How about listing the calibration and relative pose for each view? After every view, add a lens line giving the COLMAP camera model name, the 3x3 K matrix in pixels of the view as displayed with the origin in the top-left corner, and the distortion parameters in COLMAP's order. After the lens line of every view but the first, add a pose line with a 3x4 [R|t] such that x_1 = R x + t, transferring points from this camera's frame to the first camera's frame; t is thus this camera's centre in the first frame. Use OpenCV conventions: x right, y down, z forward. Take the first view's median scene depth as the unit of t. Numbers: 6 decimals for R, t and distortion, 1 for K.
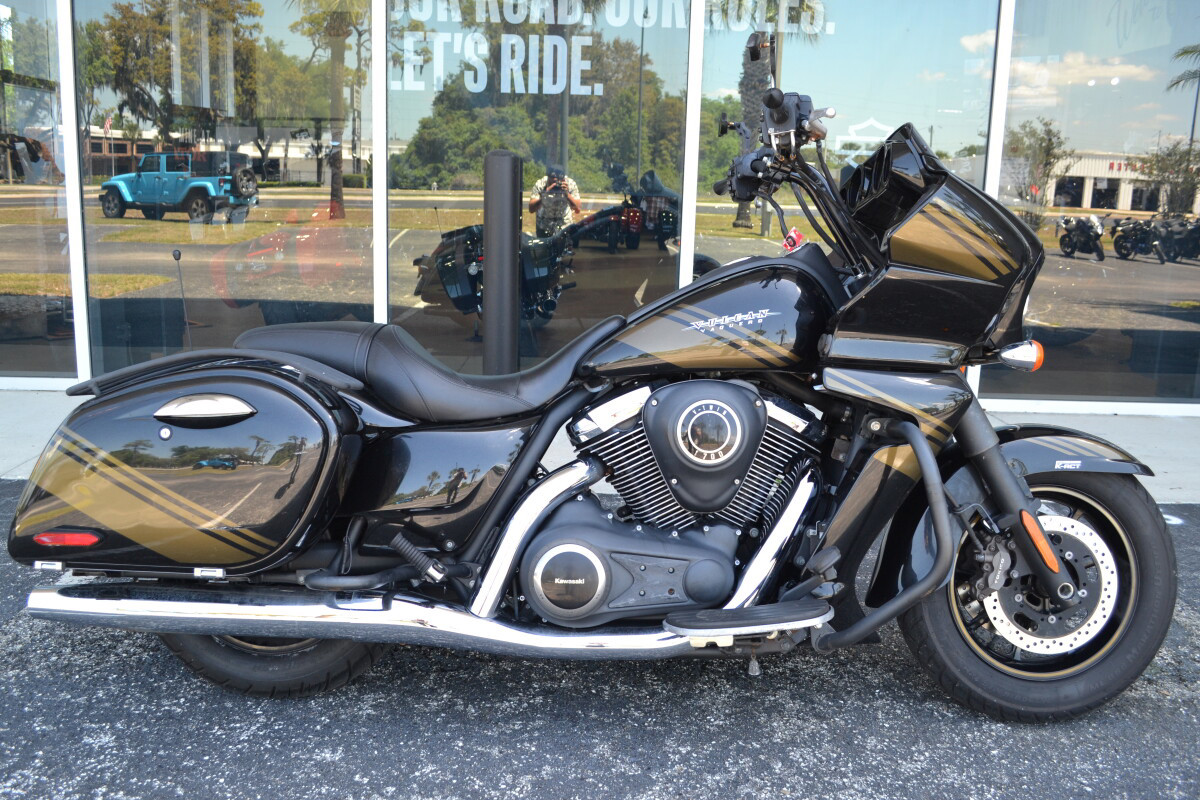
lens RADIAL K [[1044.6, 0, 600.0], [0, 1044.6, 400.0], [0, 0, 1]] dist [-0.073702, 0.012171]
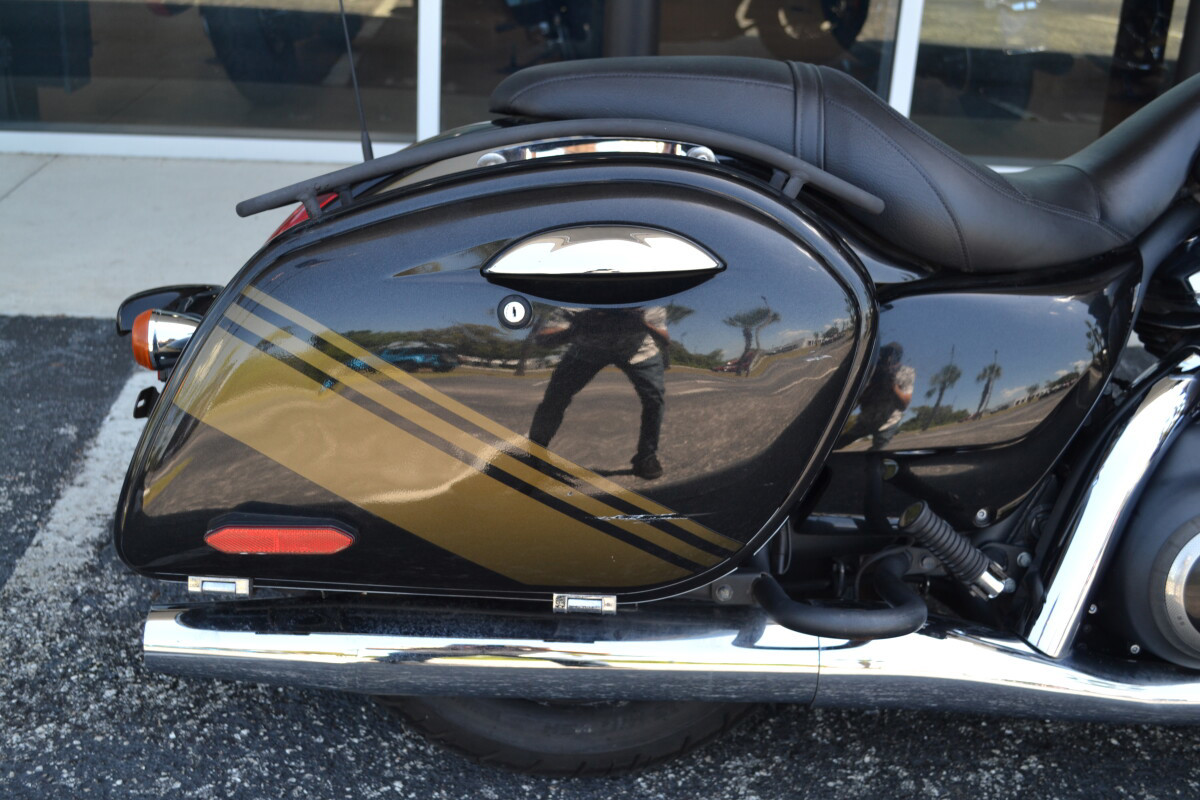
lens RADIAL K [[1391.6, 0, 600.0], [0, 1391.6, 400.0], [0, 0, 1]] dist [-0.026104, -0.048641]
pose [[0.998919, 0.007312, 0.045905, -0.346975], [-0.015328, 0.984132, 0.176773, -0.031365], [-0.043883, -0.177286, 0.983181, 0.337929]]
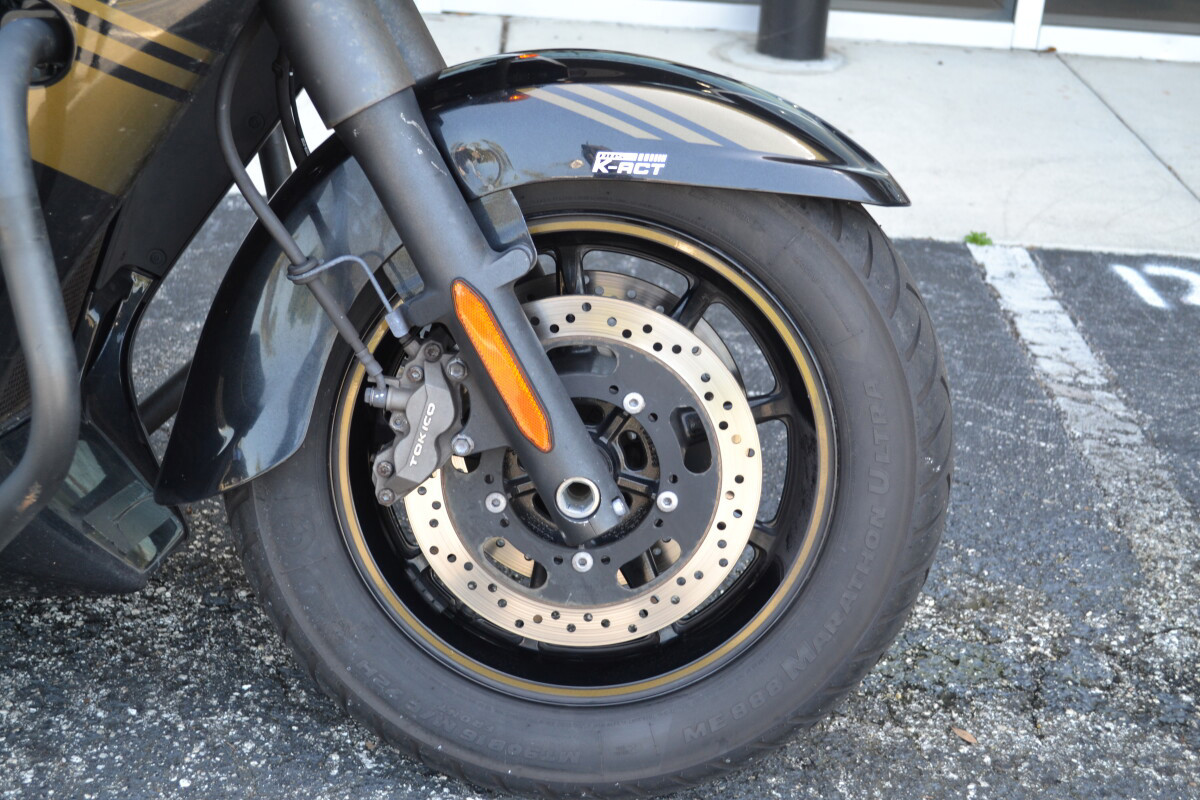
lens RADIAL K [[1757.5, 0, 600.0], [0, 1757.5, 400.0], [0, 0, 1]] dist [-0.022285, 0.003858]
pose [[0.998590, 0.048600, -0.021365, 0.467673], [-0.042962, 0.976202, 0.212563, 0.011421], [0.031187, -0.211346, 0.976914, 0.367417]]
